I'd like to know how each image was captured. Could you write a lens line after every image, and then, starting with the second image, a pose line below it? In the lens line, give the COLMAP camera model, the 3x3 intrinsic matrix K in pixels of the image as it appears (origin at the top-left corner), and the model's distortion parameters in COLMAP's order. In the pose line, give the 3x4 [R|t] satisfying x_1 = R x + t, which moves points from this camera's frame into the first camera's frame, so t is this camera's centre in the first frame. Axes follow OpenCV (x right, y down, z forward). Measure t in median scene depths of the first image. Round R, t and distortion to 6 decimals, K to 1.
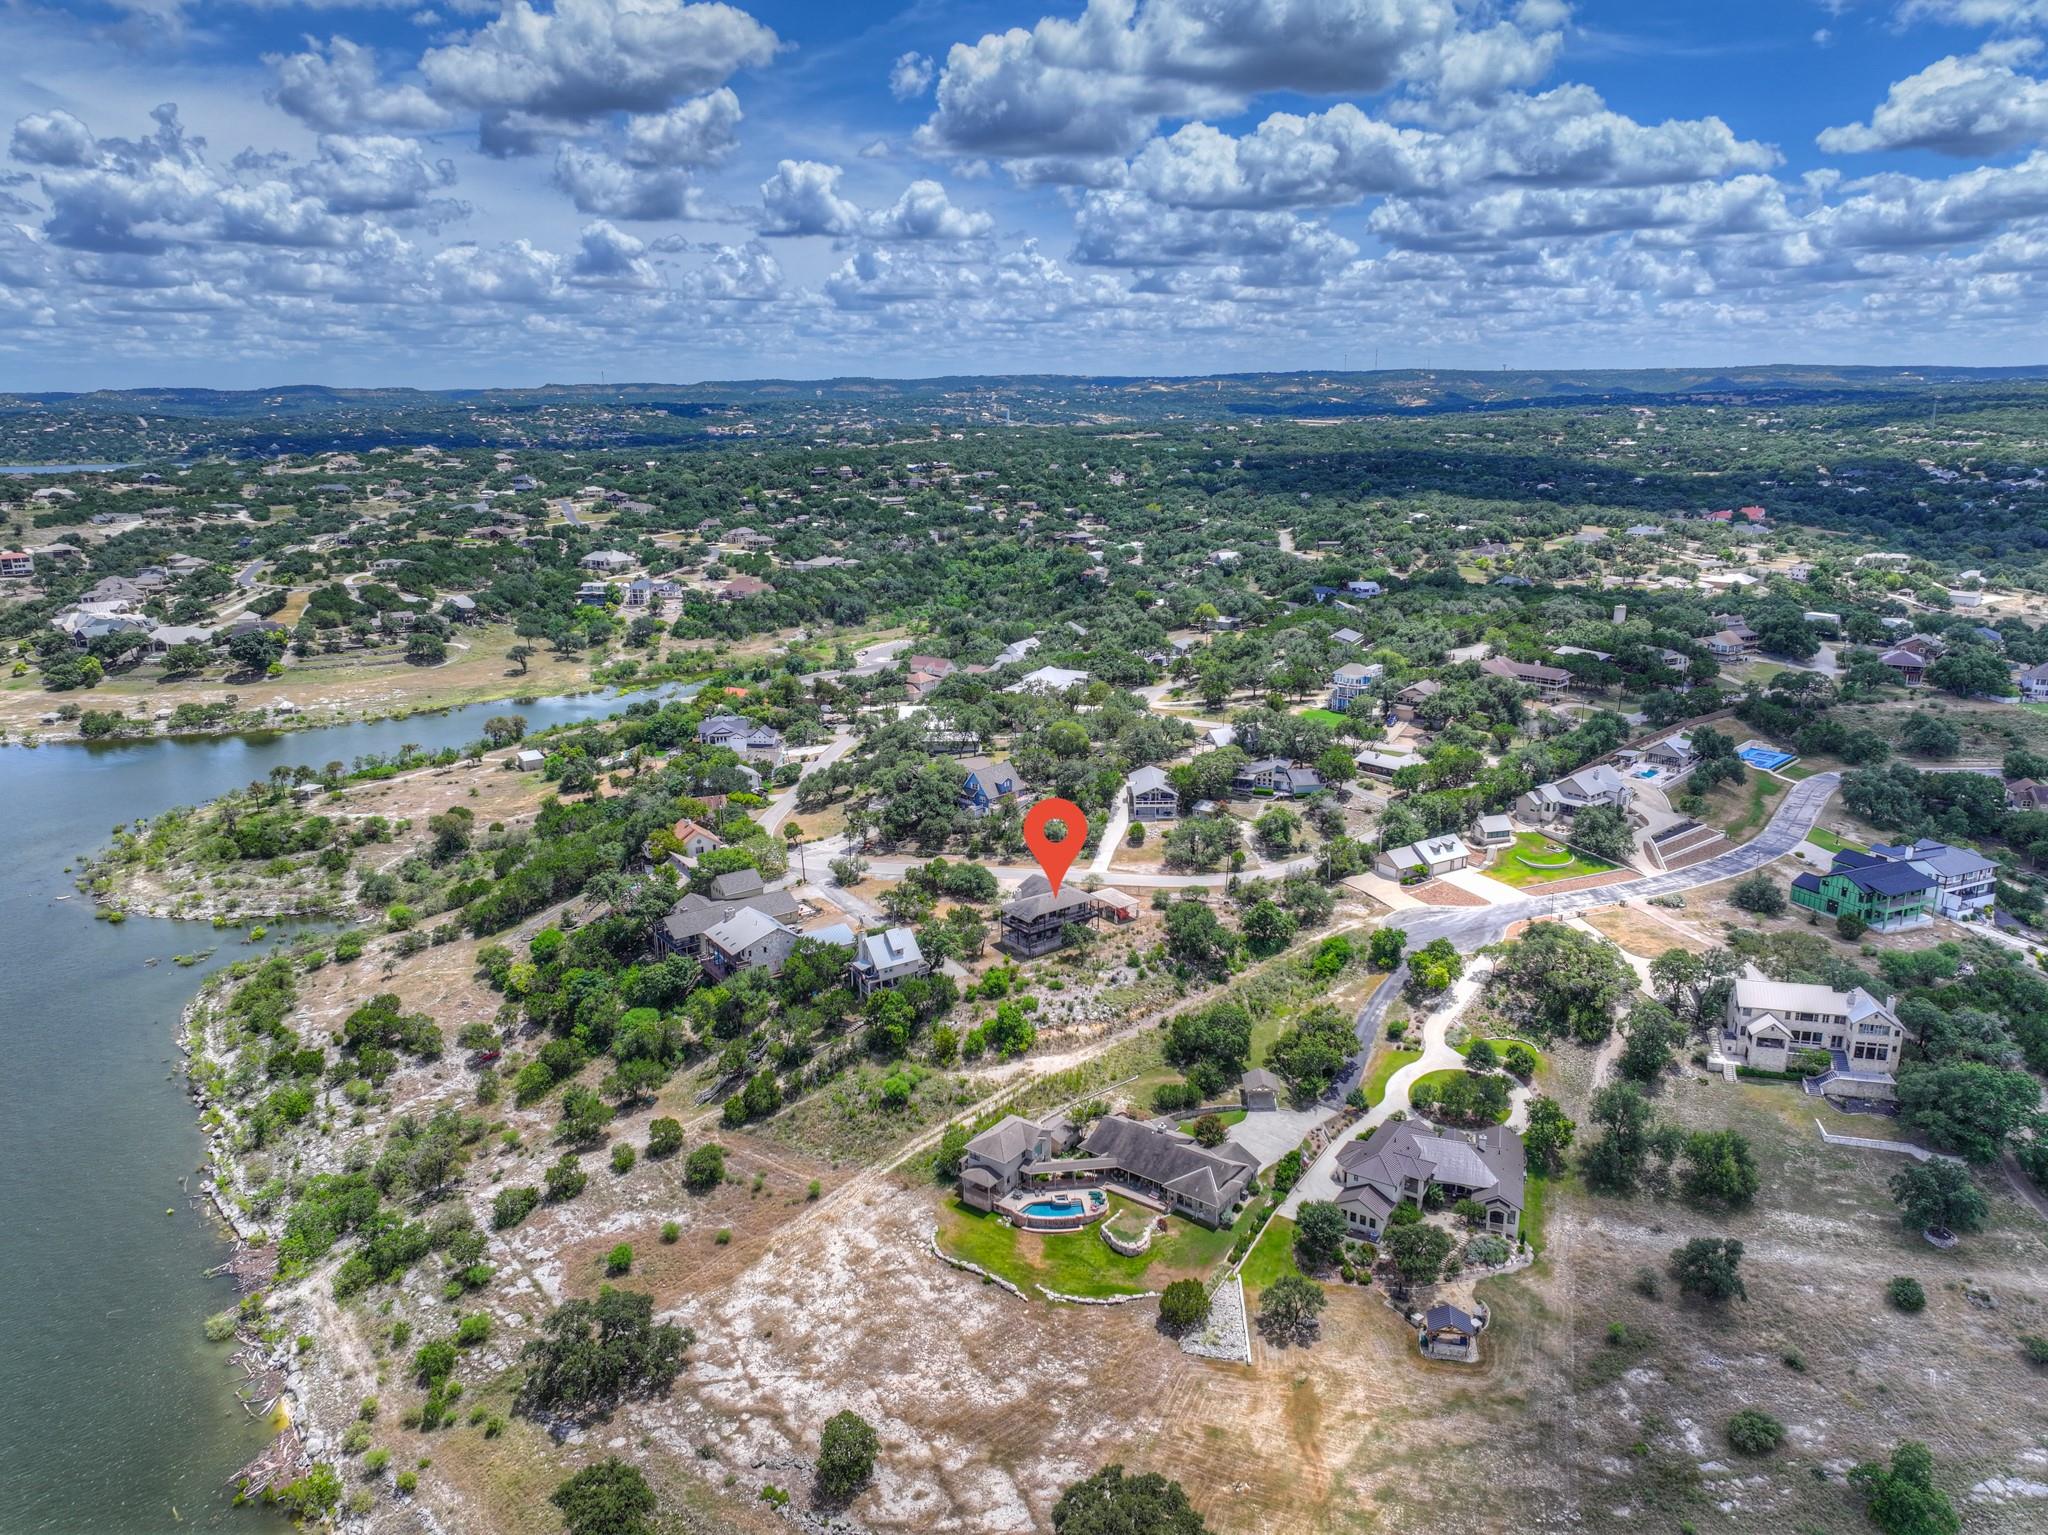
lens RADIAL K [[1450.6, 0, 1024.0], [0, 1450.6, 767.5], [0, 0, 1]] dist [0.006185, 0.004505]
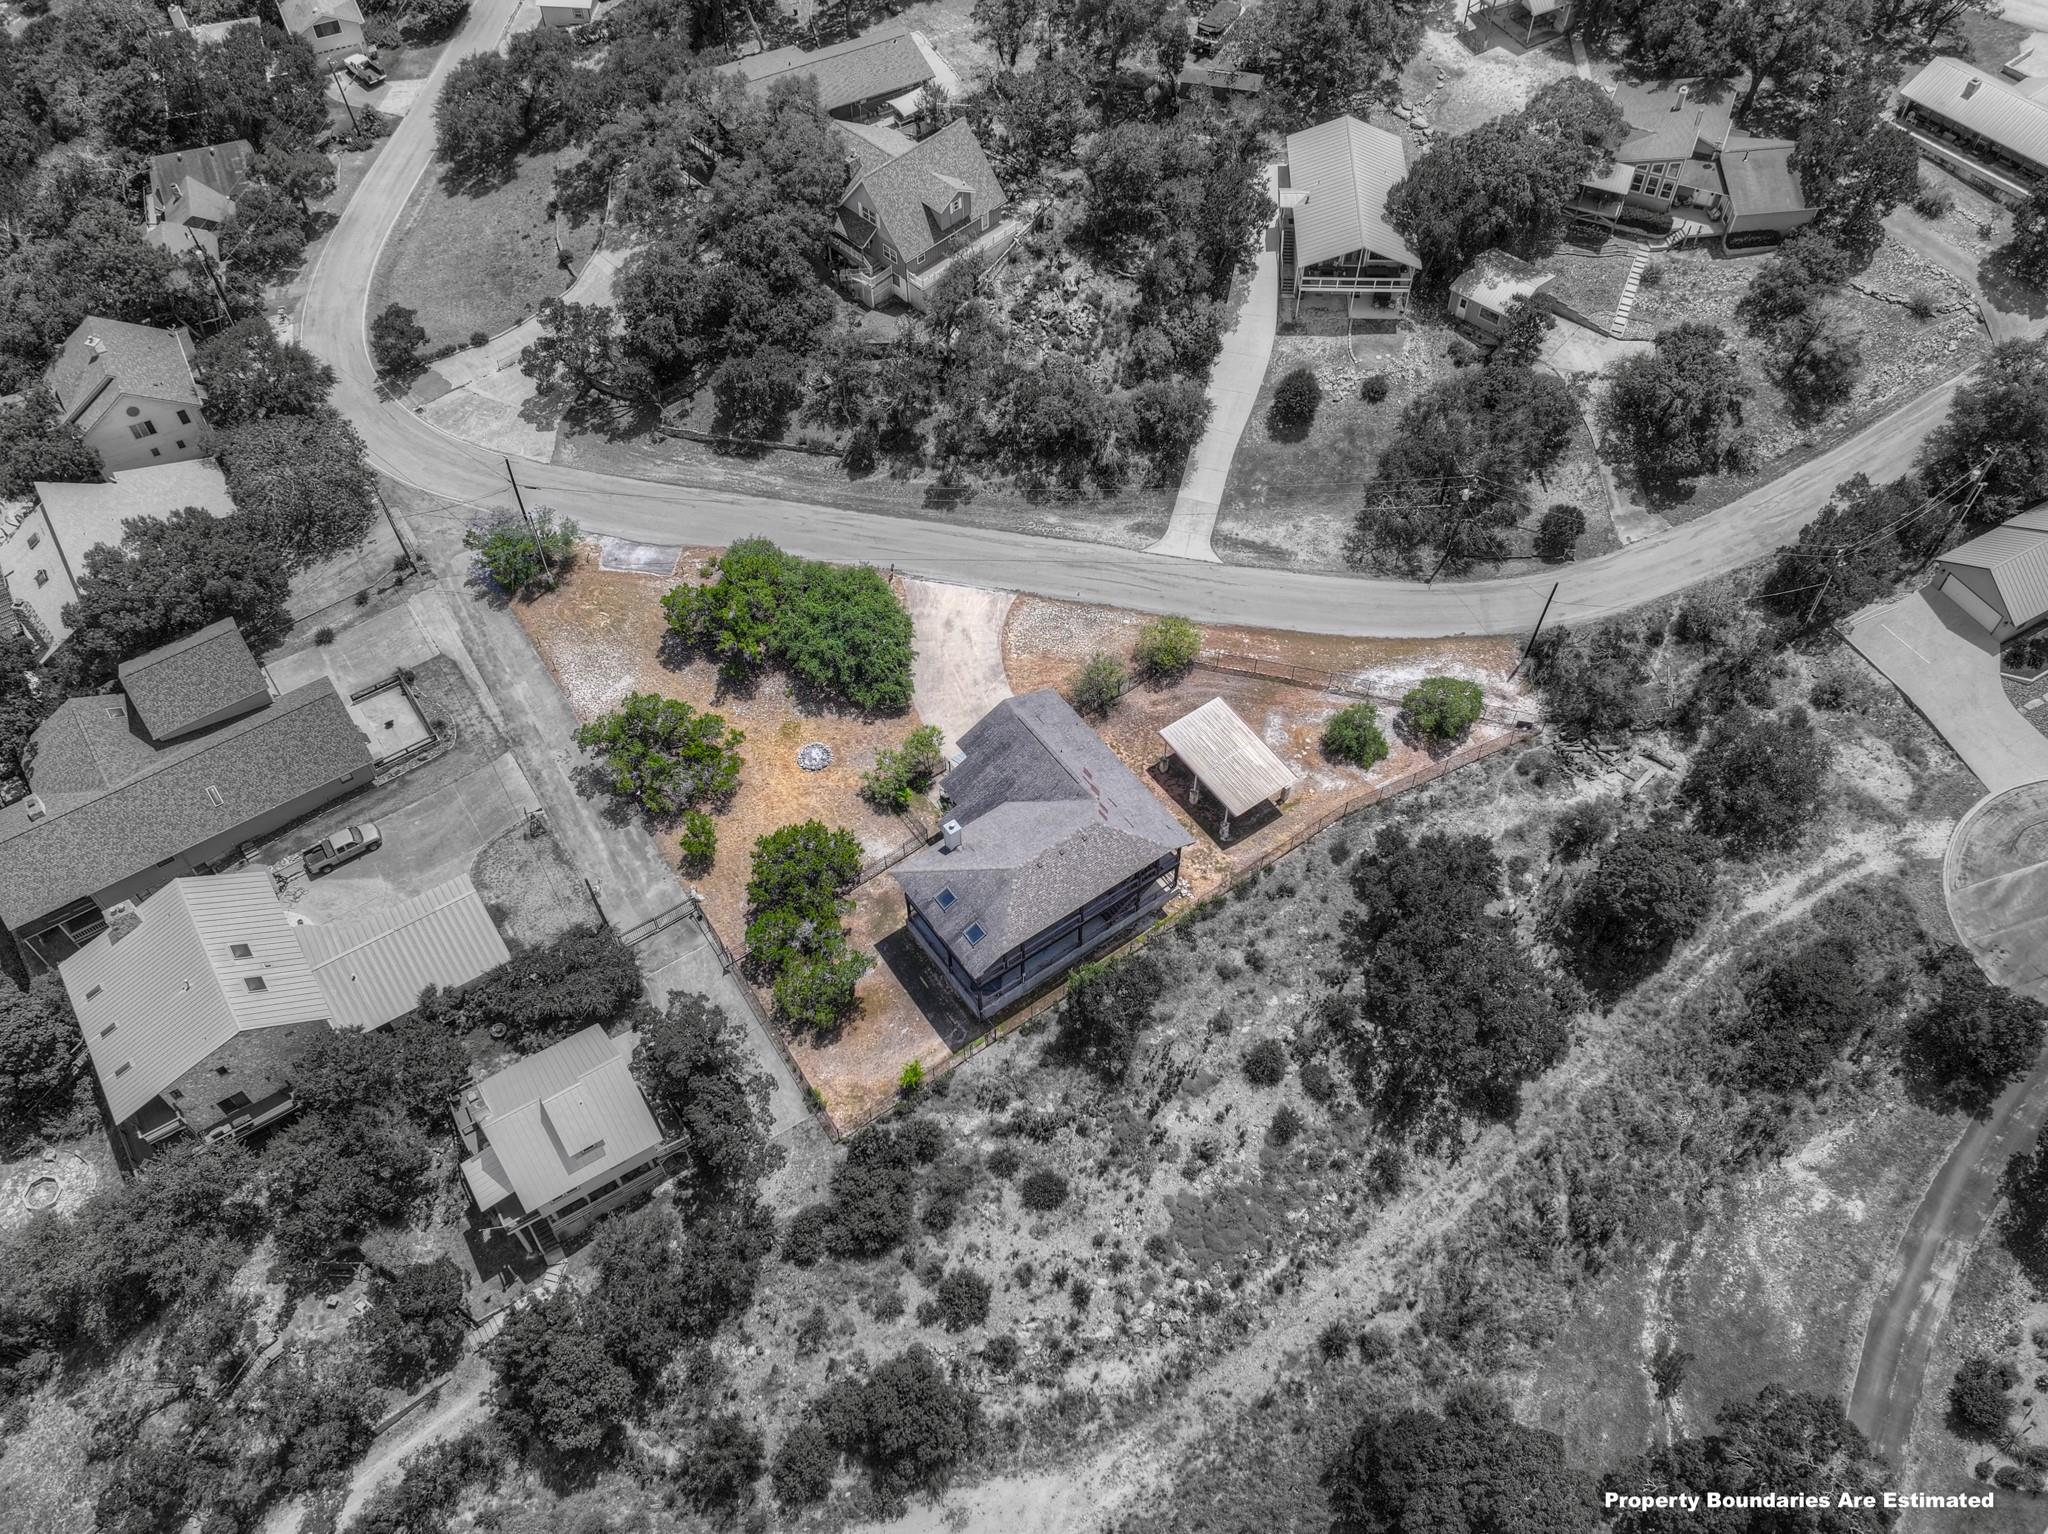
lens RADIAL K [[1450.6, 0, 1024.0], [0, 1450.6, 767.0], [0, 0, 1]] dist [0.006185, 0.004505]
pose [[0.999448, 0.031904, -0.009265, 0.016320], [-0.017226, 0.736122, 0.676629, -0.164141], [0.028408, -0.676096, 0.736266, 0.784569]]
